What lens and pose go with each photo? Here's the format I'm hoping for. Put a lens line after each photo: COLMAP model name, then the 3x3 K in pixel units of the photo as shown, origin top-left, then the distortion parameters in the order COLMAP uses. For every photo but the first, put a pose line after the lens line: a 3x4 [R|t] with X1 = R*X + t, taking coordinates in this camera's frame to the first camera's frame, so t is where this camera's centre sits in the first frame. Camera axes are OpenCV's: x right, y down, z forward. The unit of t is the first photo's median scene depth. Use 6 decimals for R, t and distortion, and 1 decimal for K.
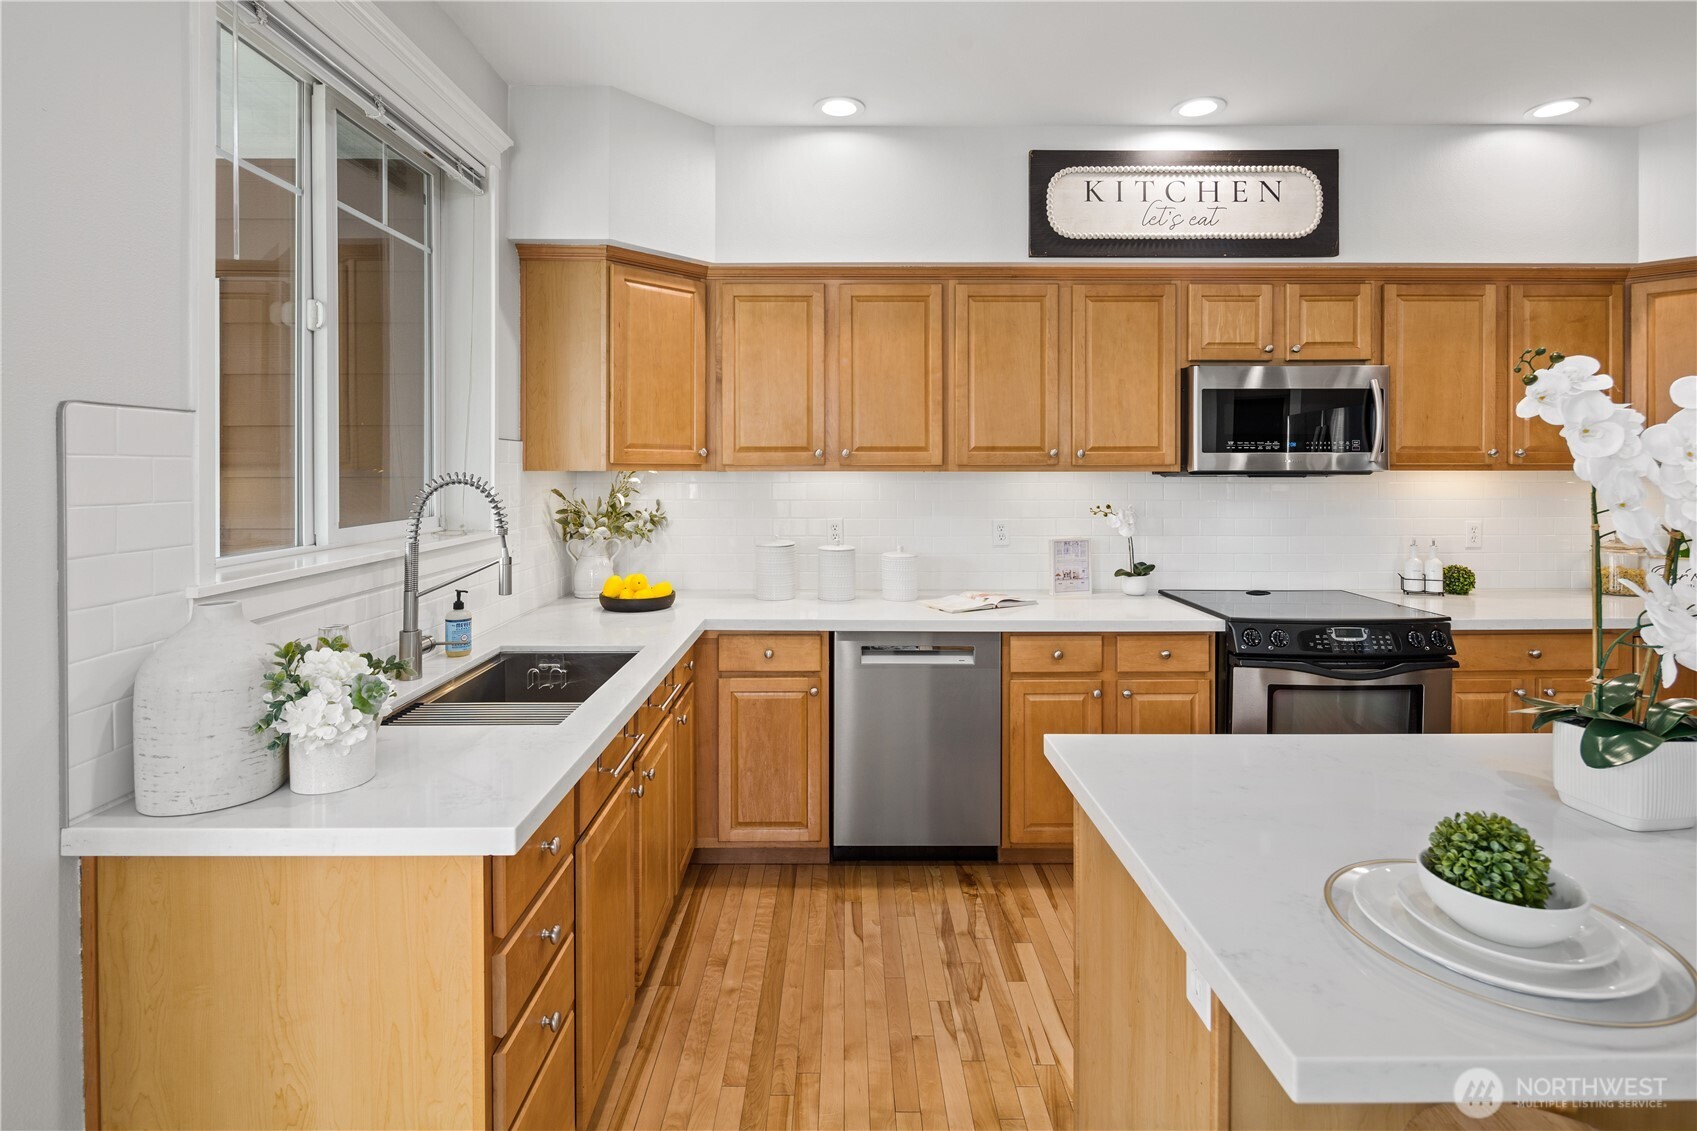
lens RADIAL K [[827.6, 0, 845.4], [0, 827.6, 474.5], [0, 0, 1]] dist [0.003672, -0.003576]
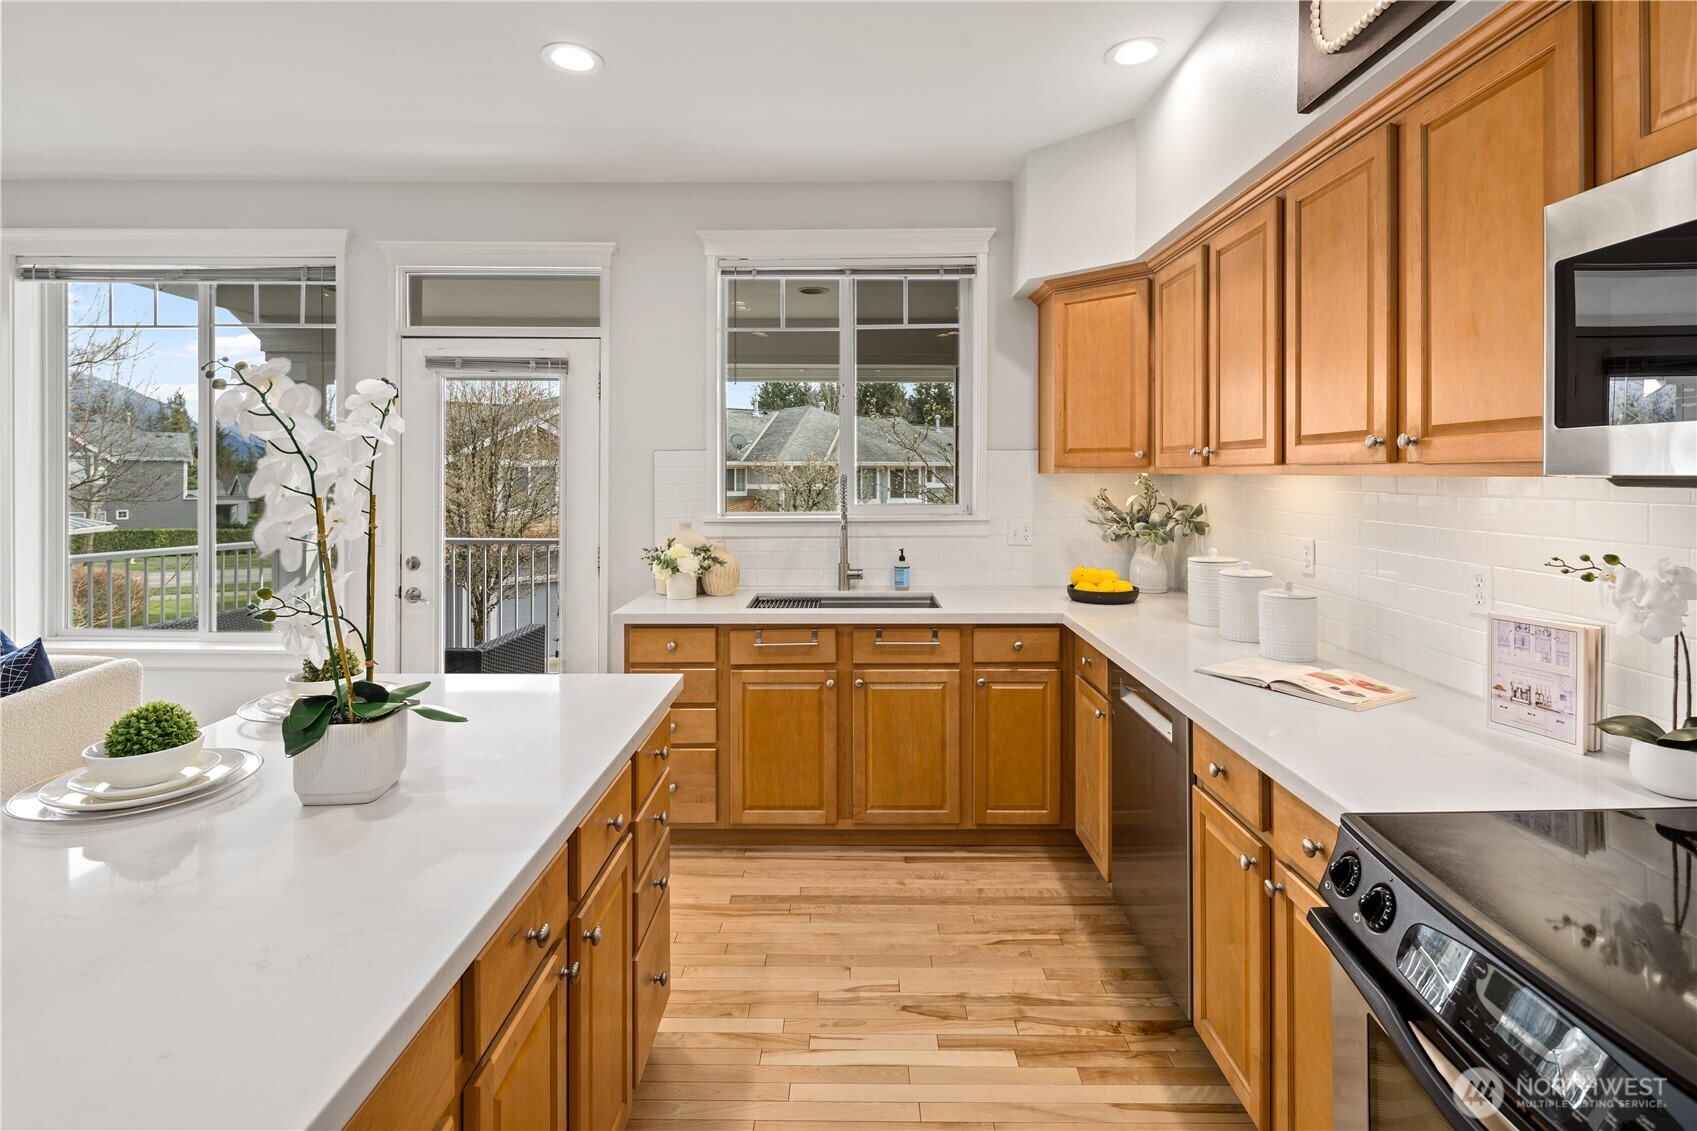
lens RADIAL K [[824.5, 0, 845.1], [0, 824.5, 473.5], [0, 0, 1]] dist [-0.000697, 0.000025]
pose [[-0.016882, 0.002387, -0.999855, 0.823536], [-0.004044, 0.999989, 0.002456, -0.005322], [0.999849, 0.004085, -0.016872, 0.682509]]
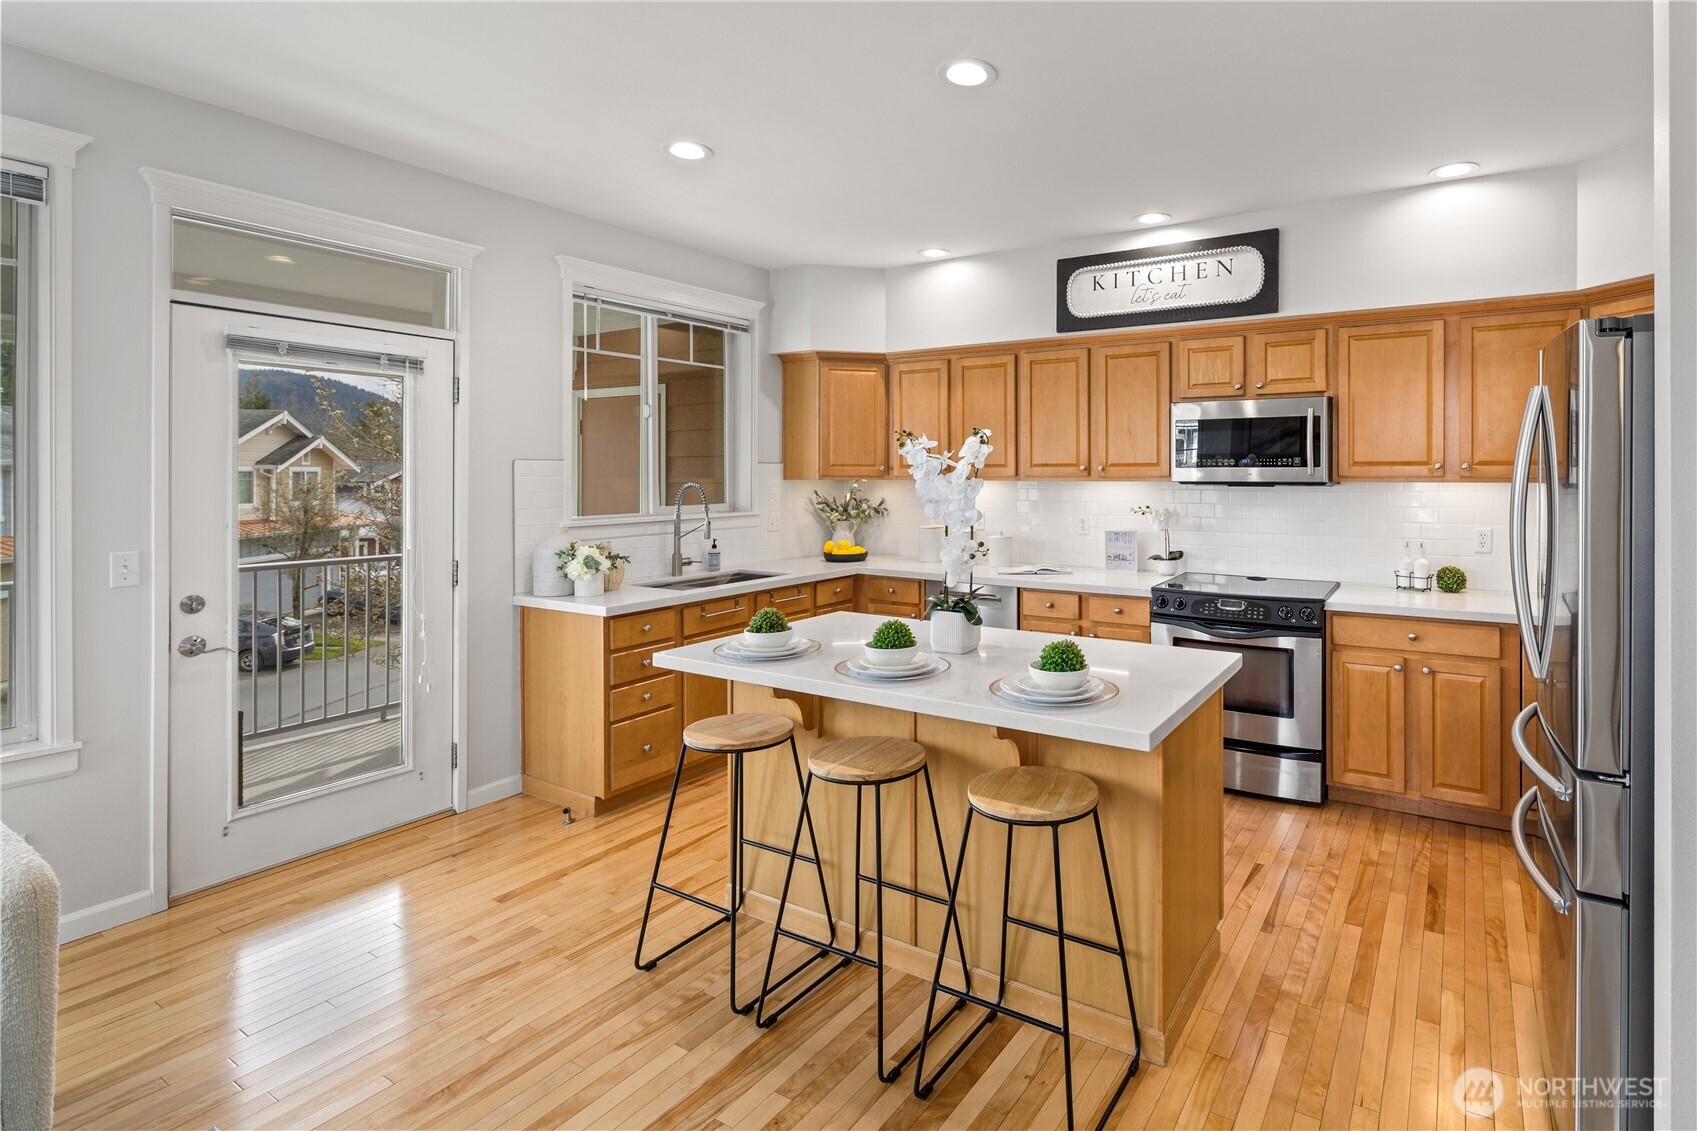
lens RADIAL K [[827.6, 0, 985.4], [0, 827.6, 477.0], [0, 0, 1]] dist [0.003672, -0.003576]
pose [[0.865202, 0.002336, -0.501418, 0.841969], [-0.002482, 0.999997, 0.000376, -0.011511], [0.501418, 0.000919, 0.865205, -0.318381]]
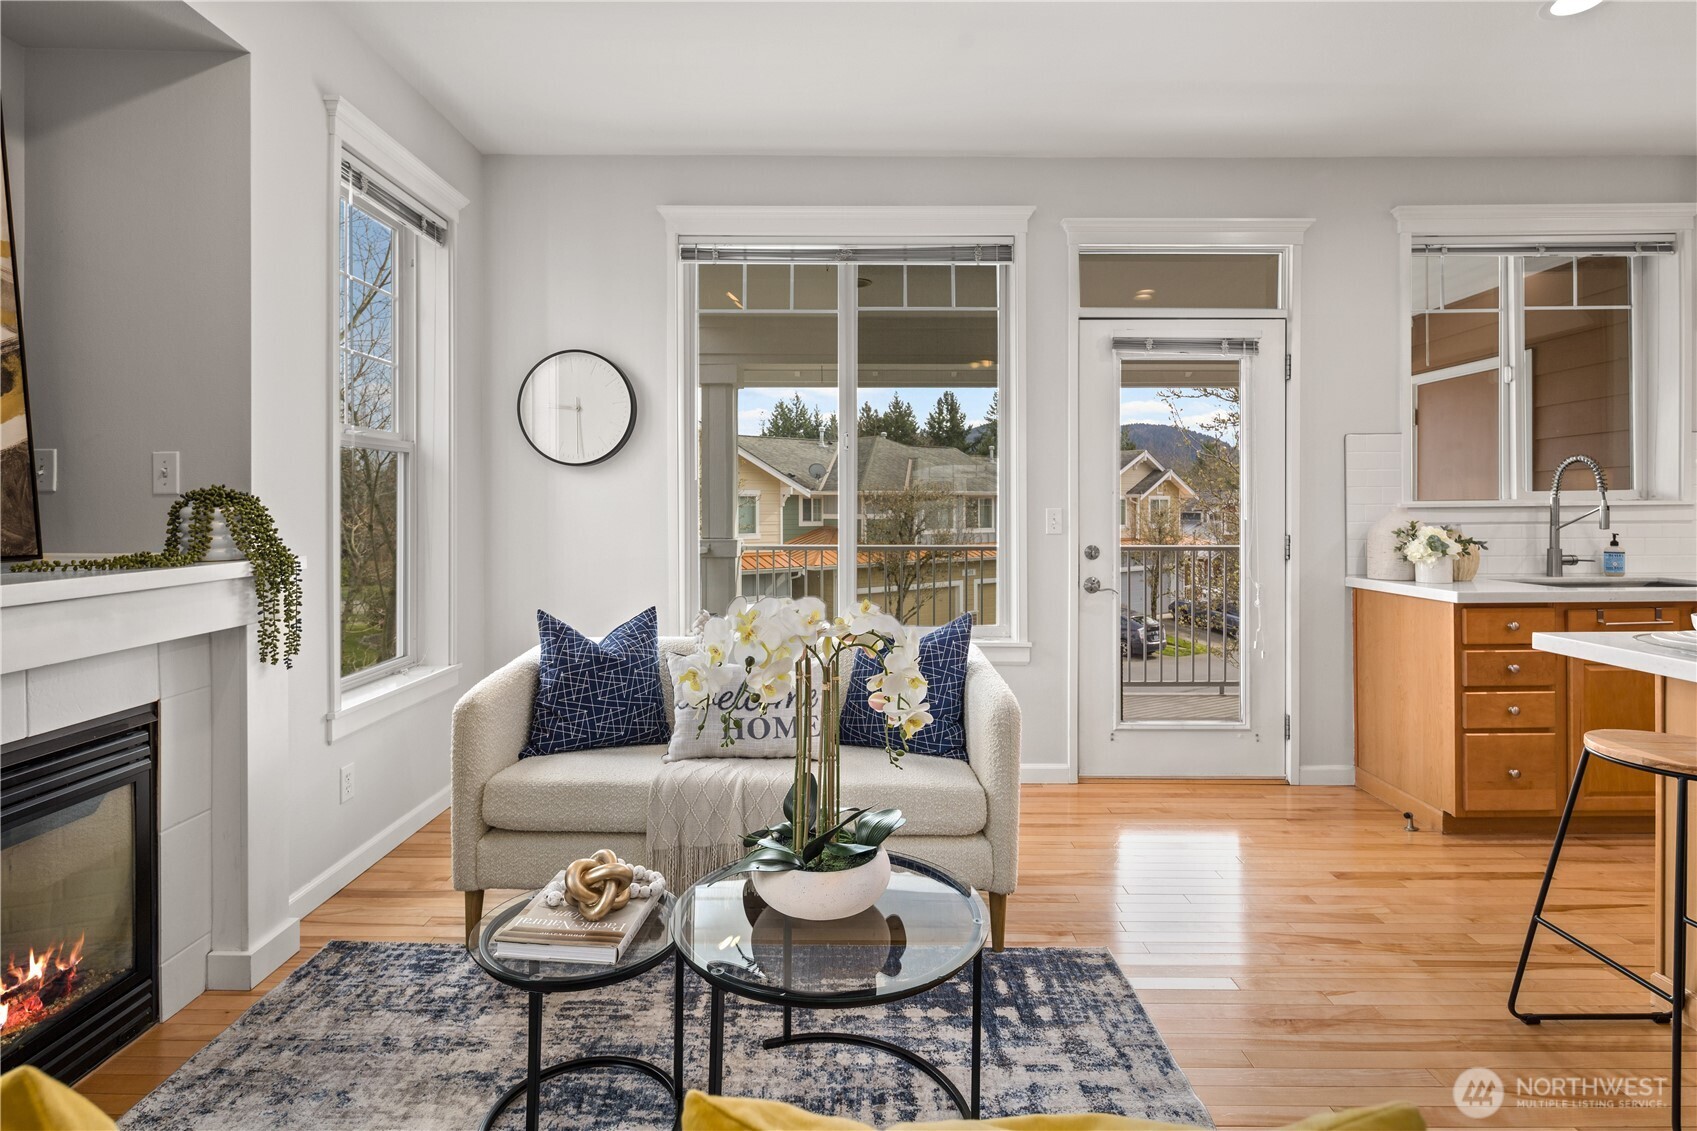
lens RADIAL K [[827.6, 0, 843.2], [0, 827.6, 507.9], [0, 0, 1]] dist [0.003672, -0.003576]
pose [[-0.006376, 0.000426, -0.999980, 0.799566], [0.000448, 1.000000, 0.000423, 0.067751], [0.999980, -0.000445, -0.006376, -0.310790]]
